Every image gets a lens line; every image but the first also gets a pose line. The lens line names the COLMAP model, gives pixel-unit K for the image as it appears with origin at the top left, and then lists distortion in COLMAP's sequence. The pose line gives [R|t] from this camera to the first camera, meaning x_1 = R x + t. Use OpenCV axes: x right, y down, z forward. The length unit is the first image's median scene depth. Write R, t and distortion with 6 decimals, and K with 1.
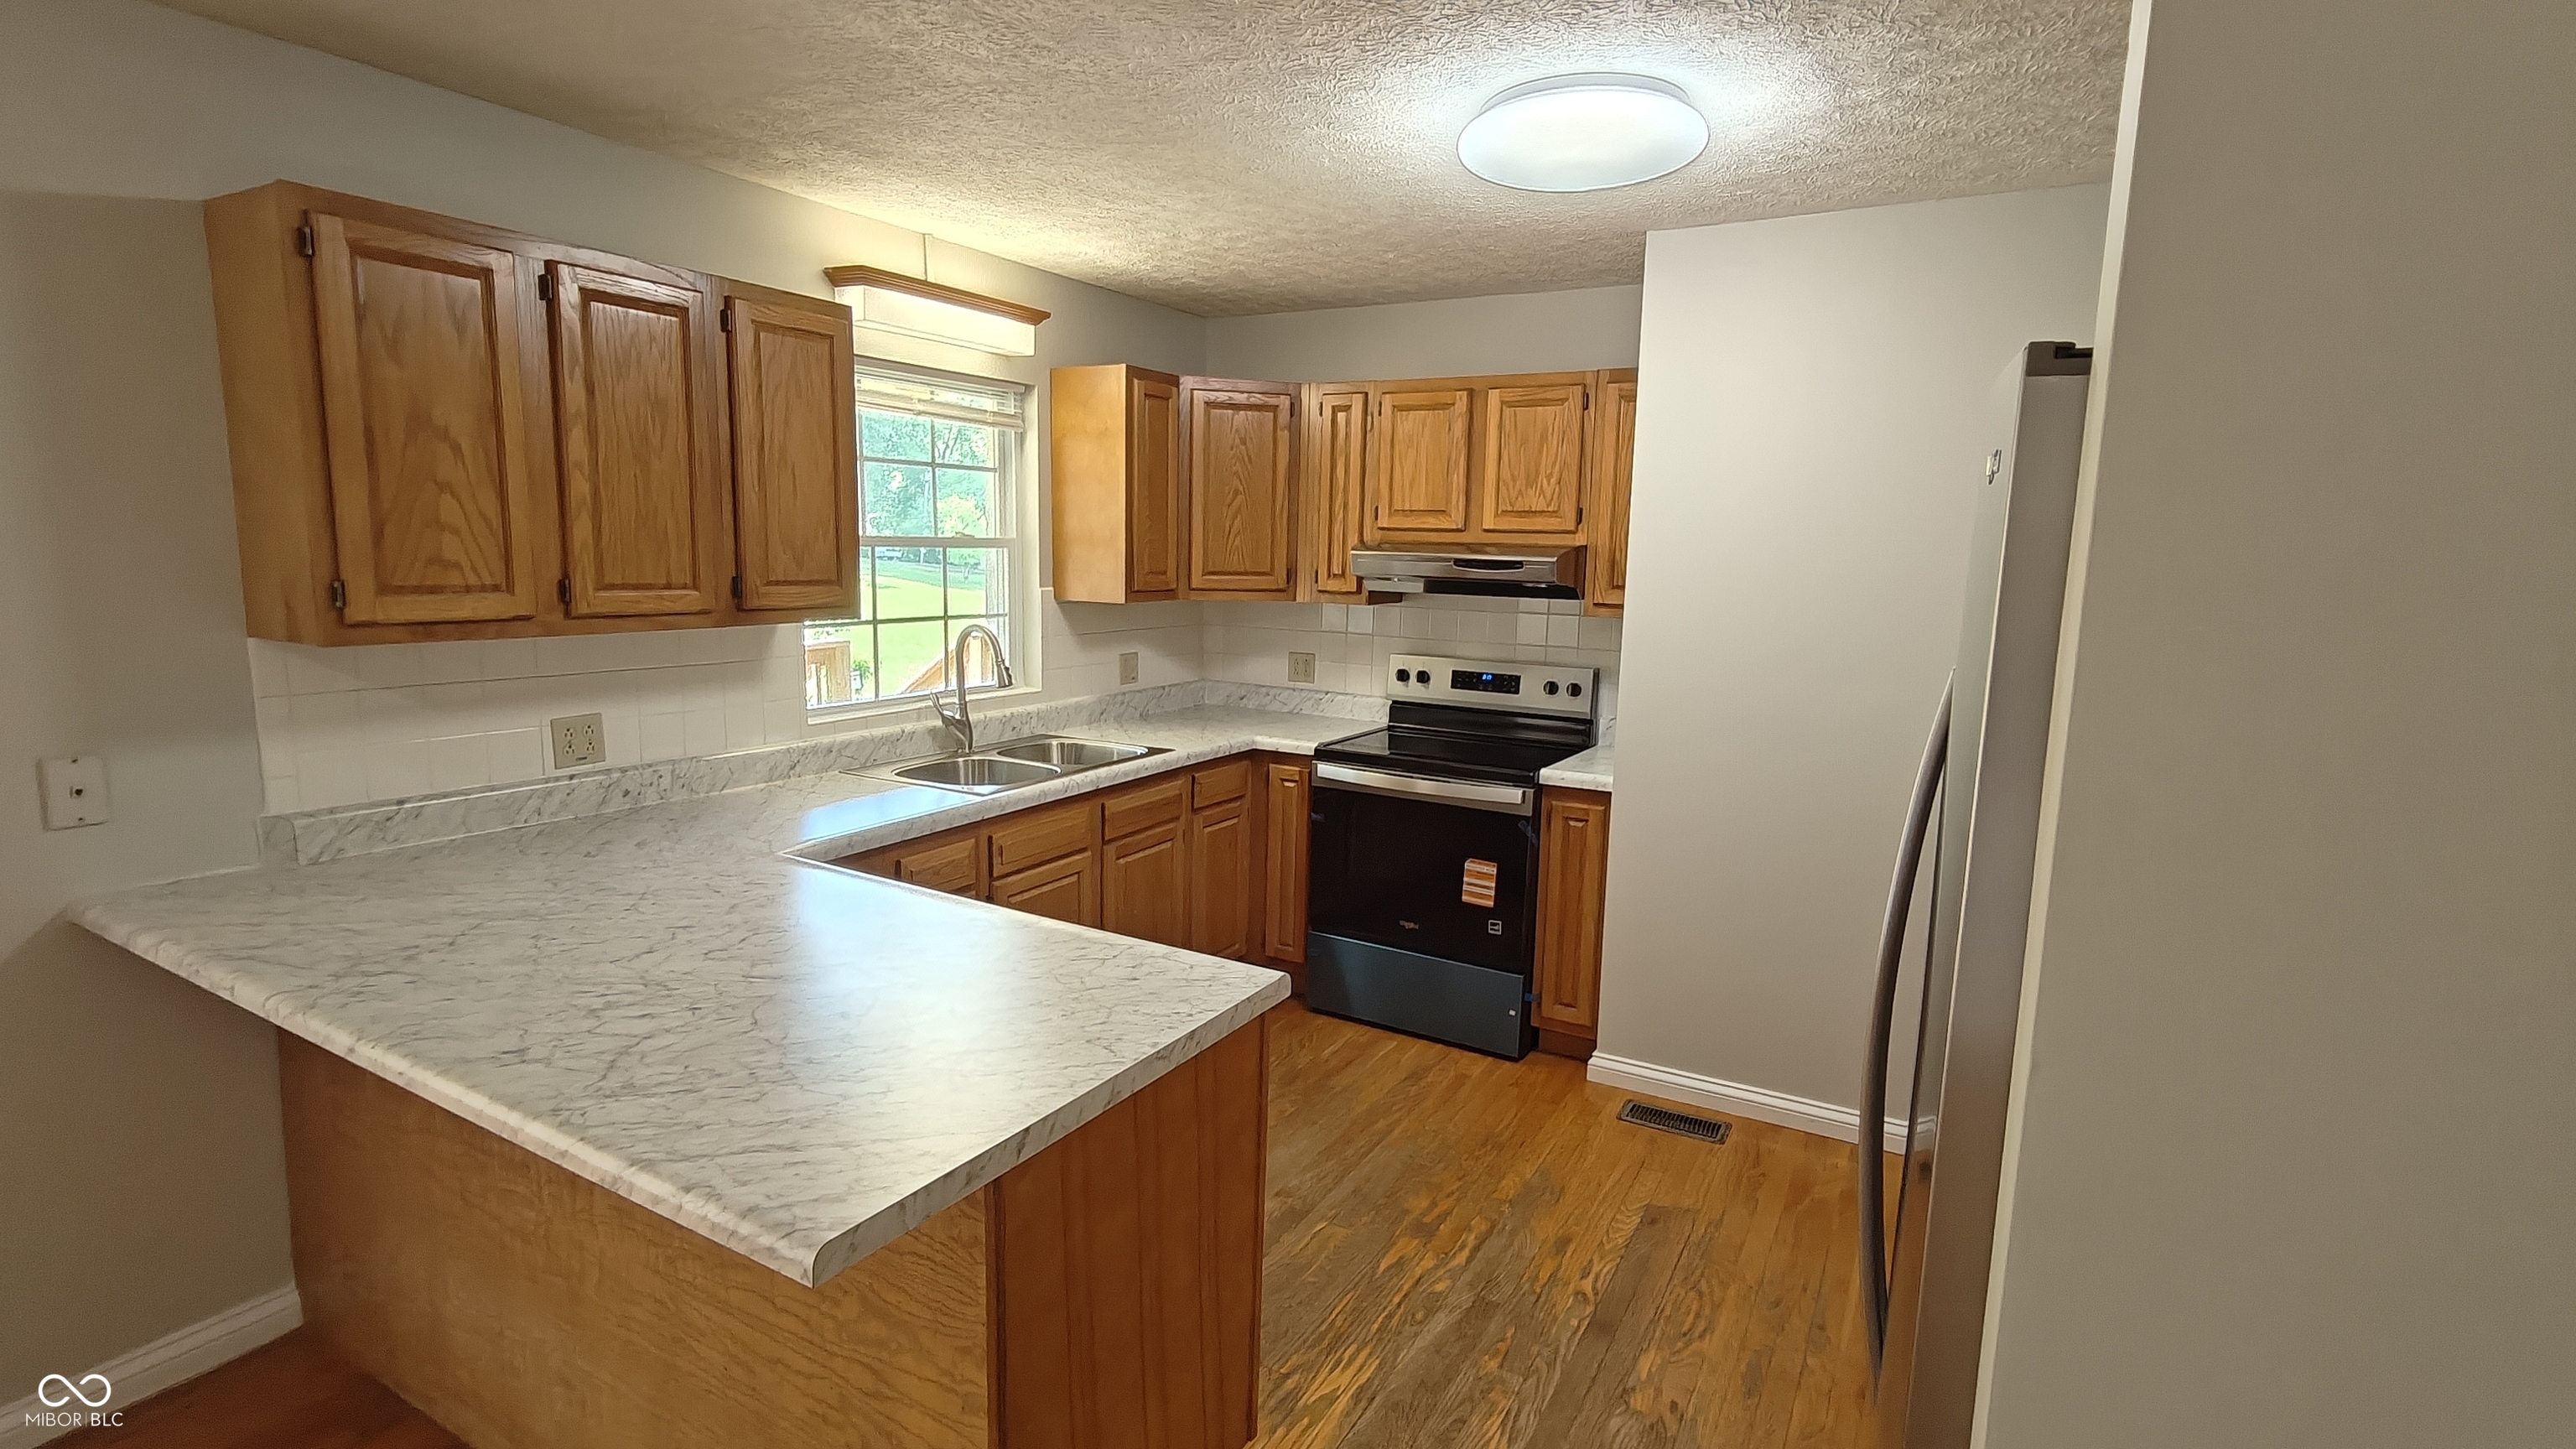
lens RADIAL K [[1215.1, 0, 1306.1], [0, 1215.1, 723.2], [0, 0, 1]] dist [0.000293, 0.002423]
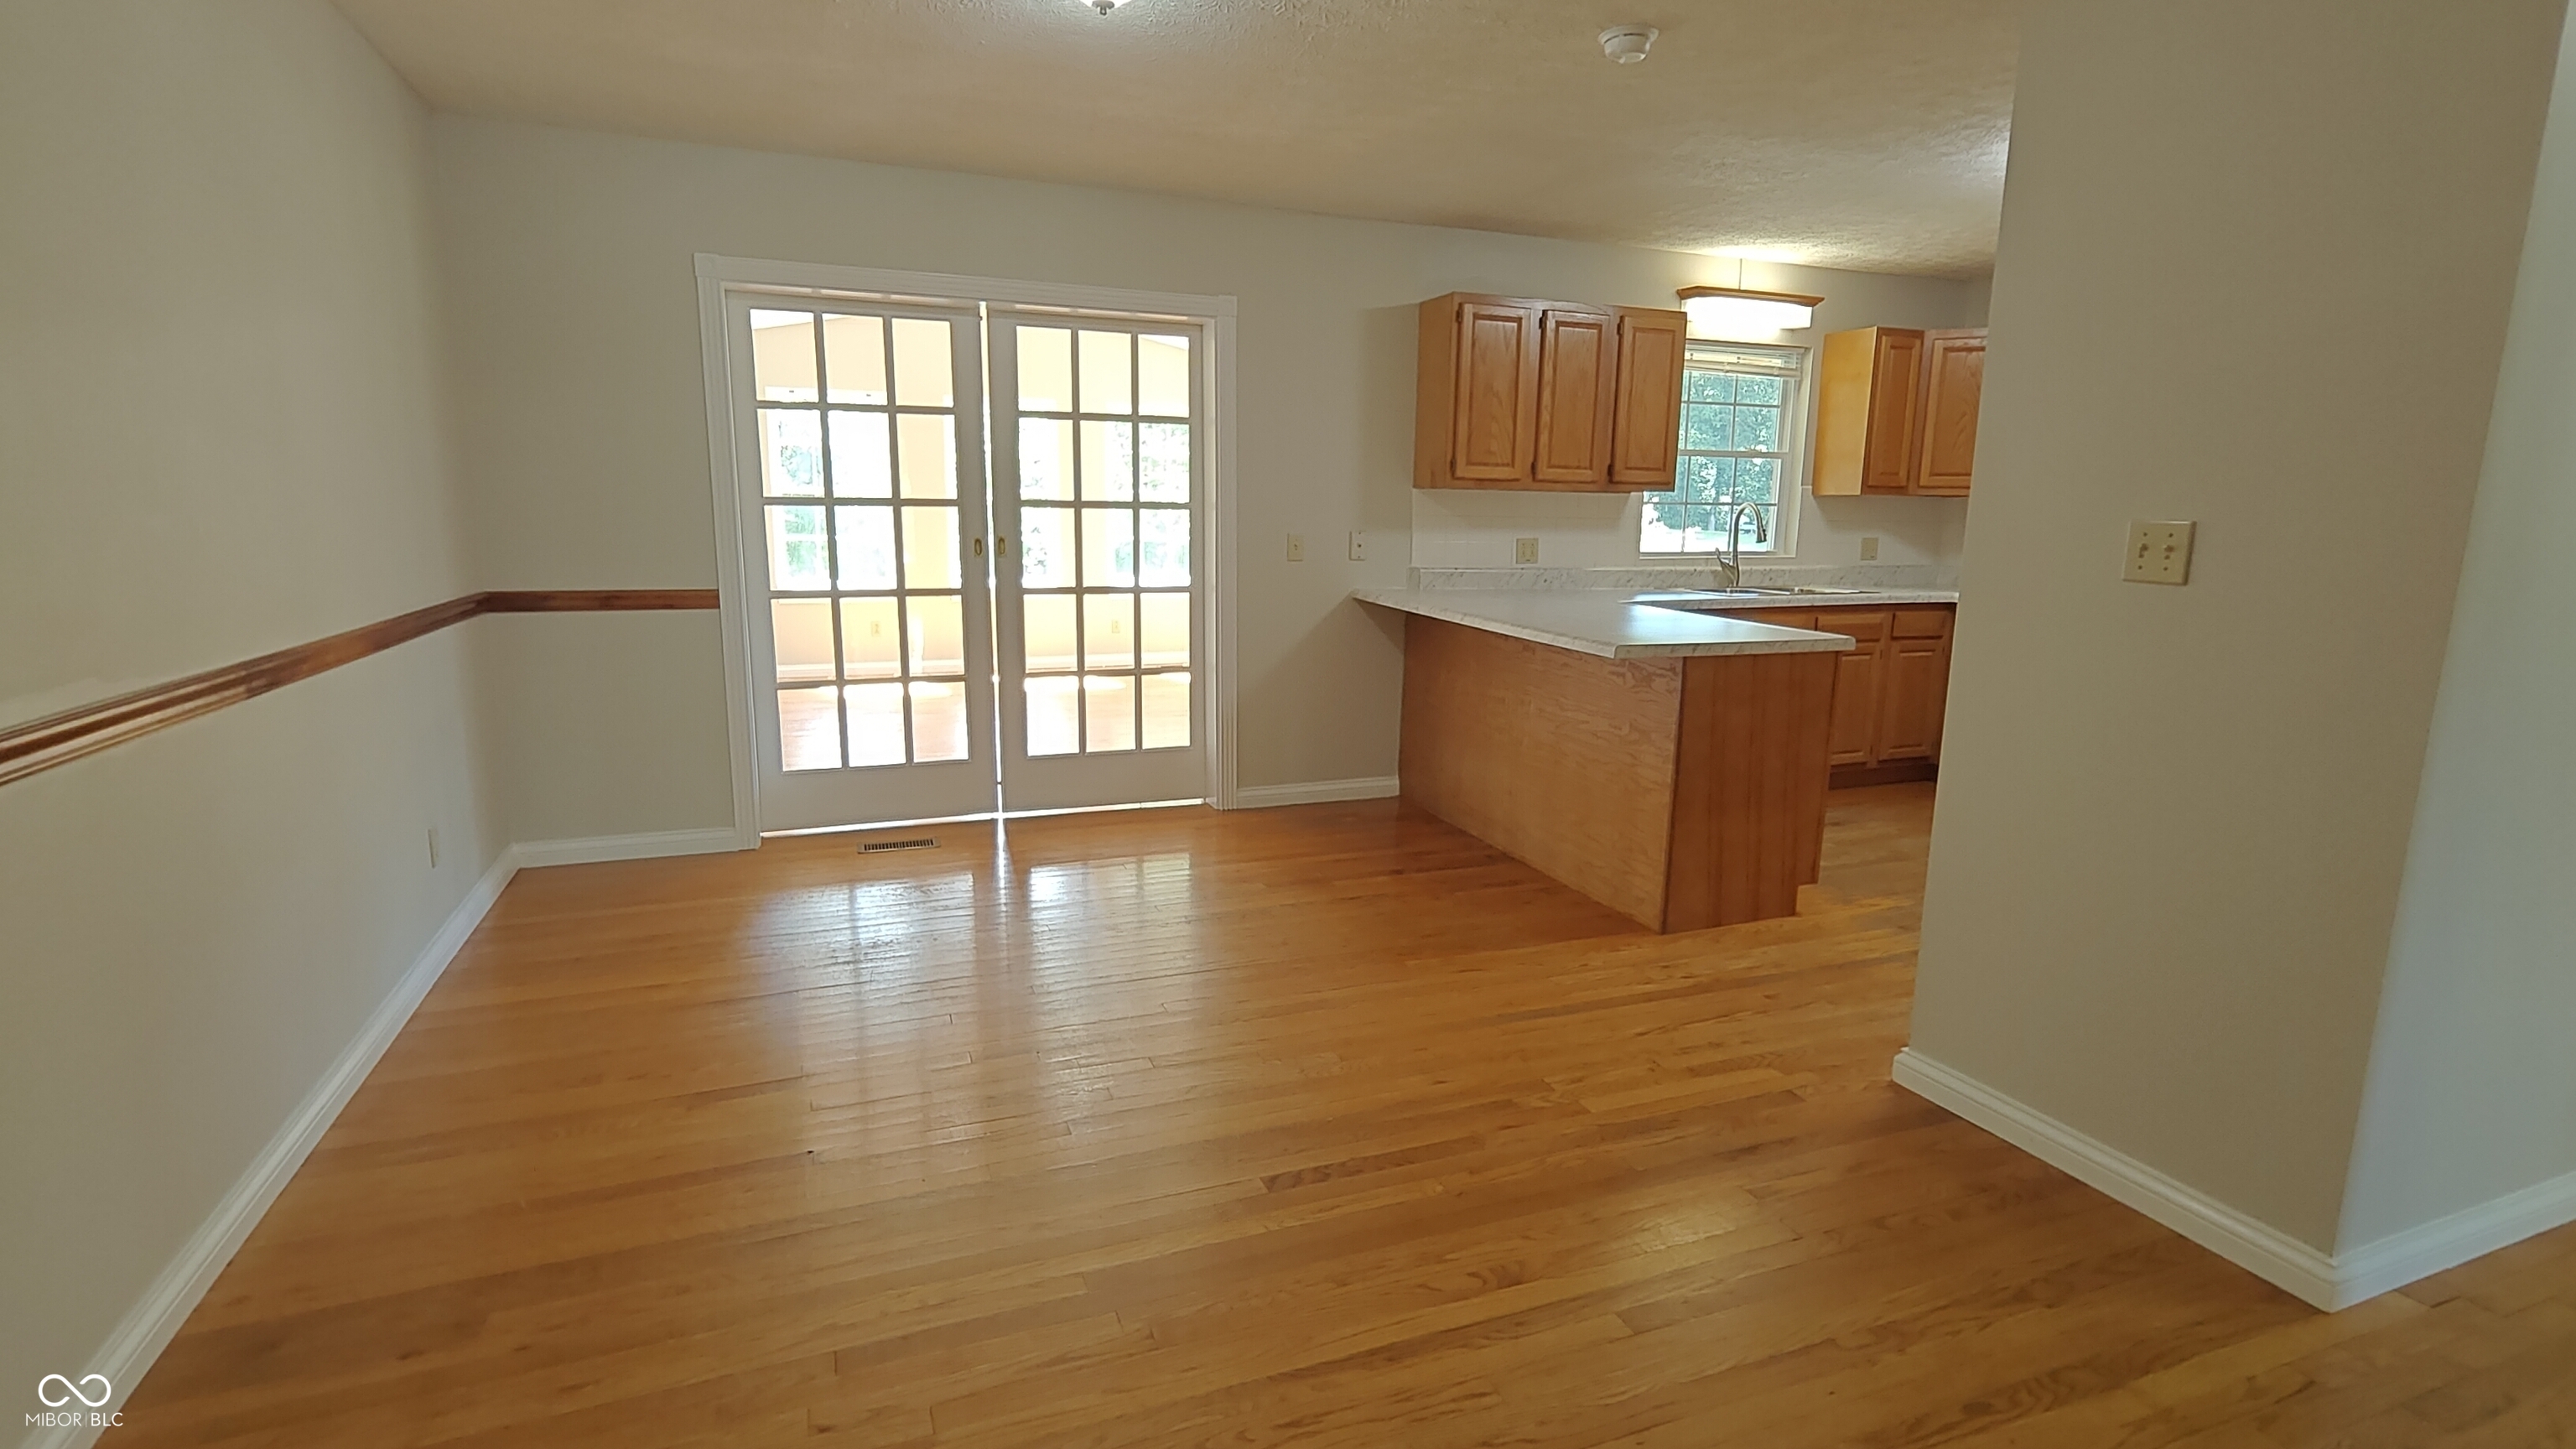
lens RADIAL K [[1215.1, 0, 1290.2], [0, 1215.1, 734.3], [0, 0, 1]] dist [0.000293, 0.002423]
pose [[0.774643, 0.104713, -0.623669, 0.297037], [-0.089221, 0.994428, 0.056145, 0.189573], [0.626073, 0.012152, 0.779670, -0.630889]]
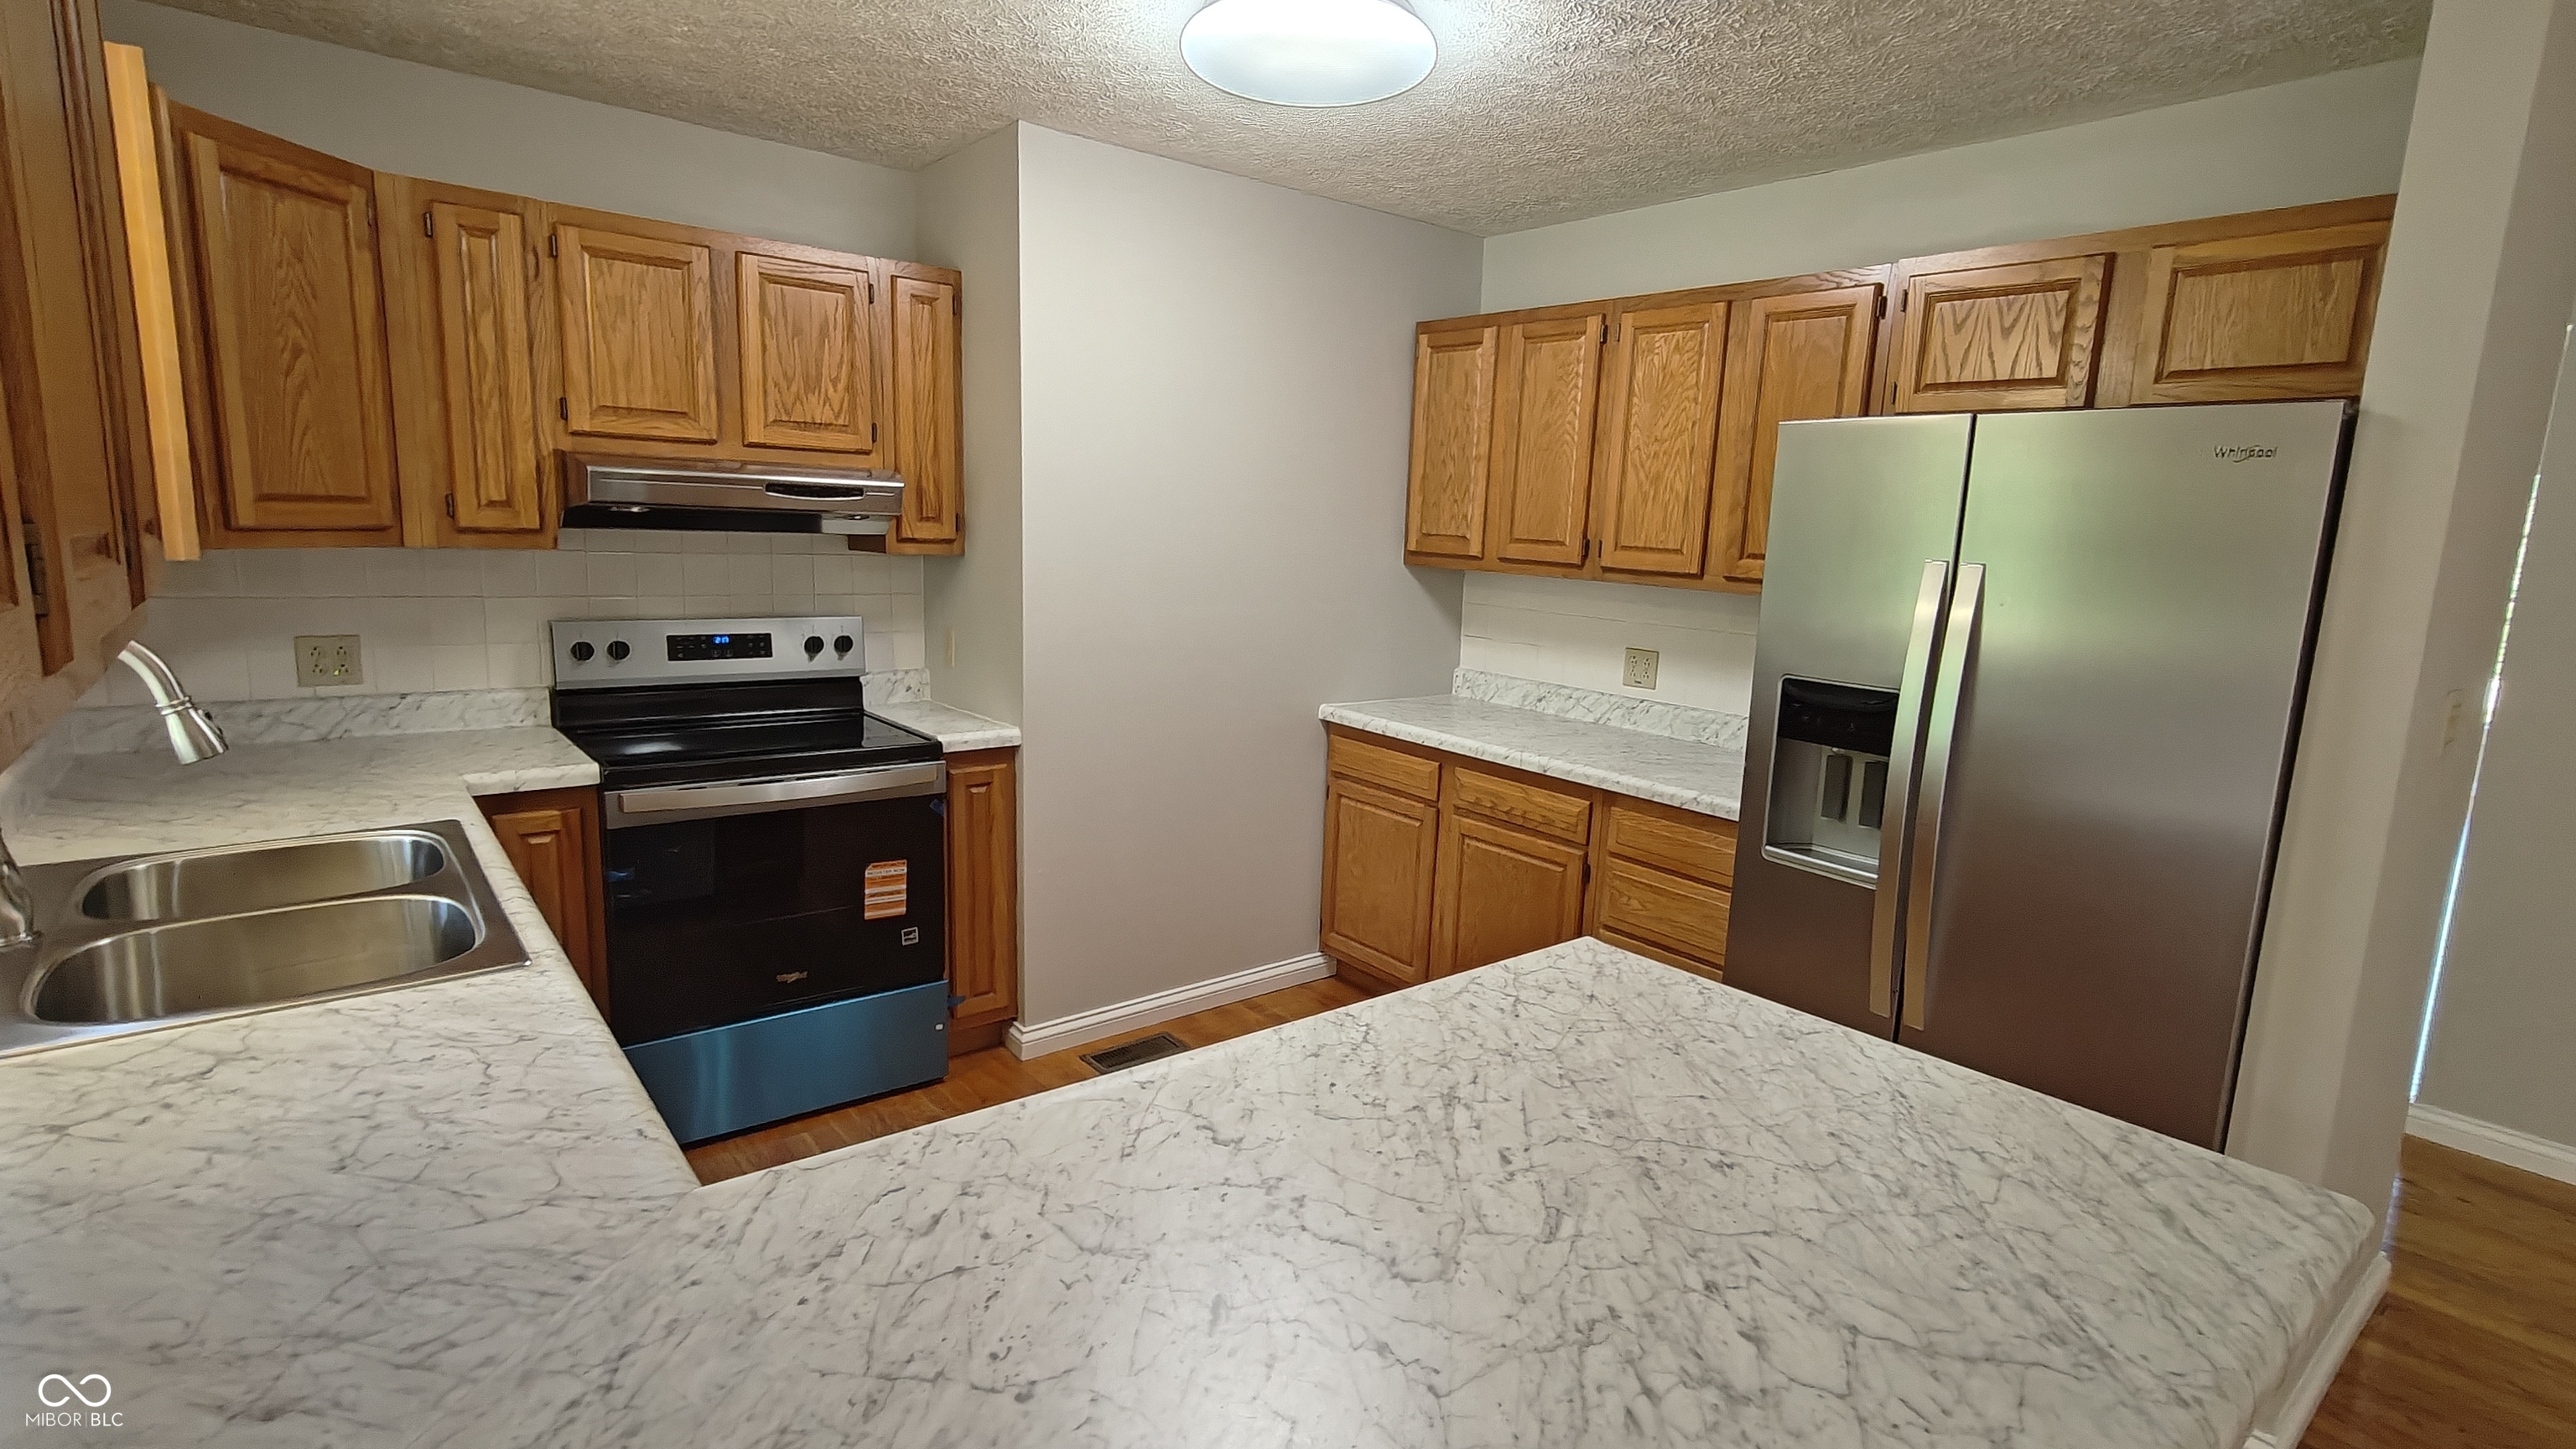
lens RADIAL K [[1215.1, 0, 1301.3], [0, 1215.1, 722.6], [0, 0, 1]] dist [0.000293, 0.002423]
pose [[0.357947, -0.161817, 0.919613, -0.523095], [0.108607, 0.985400, 0.131119, -0.058313], [-0.927404, 0.052943, 0.370296, 0.477275]]
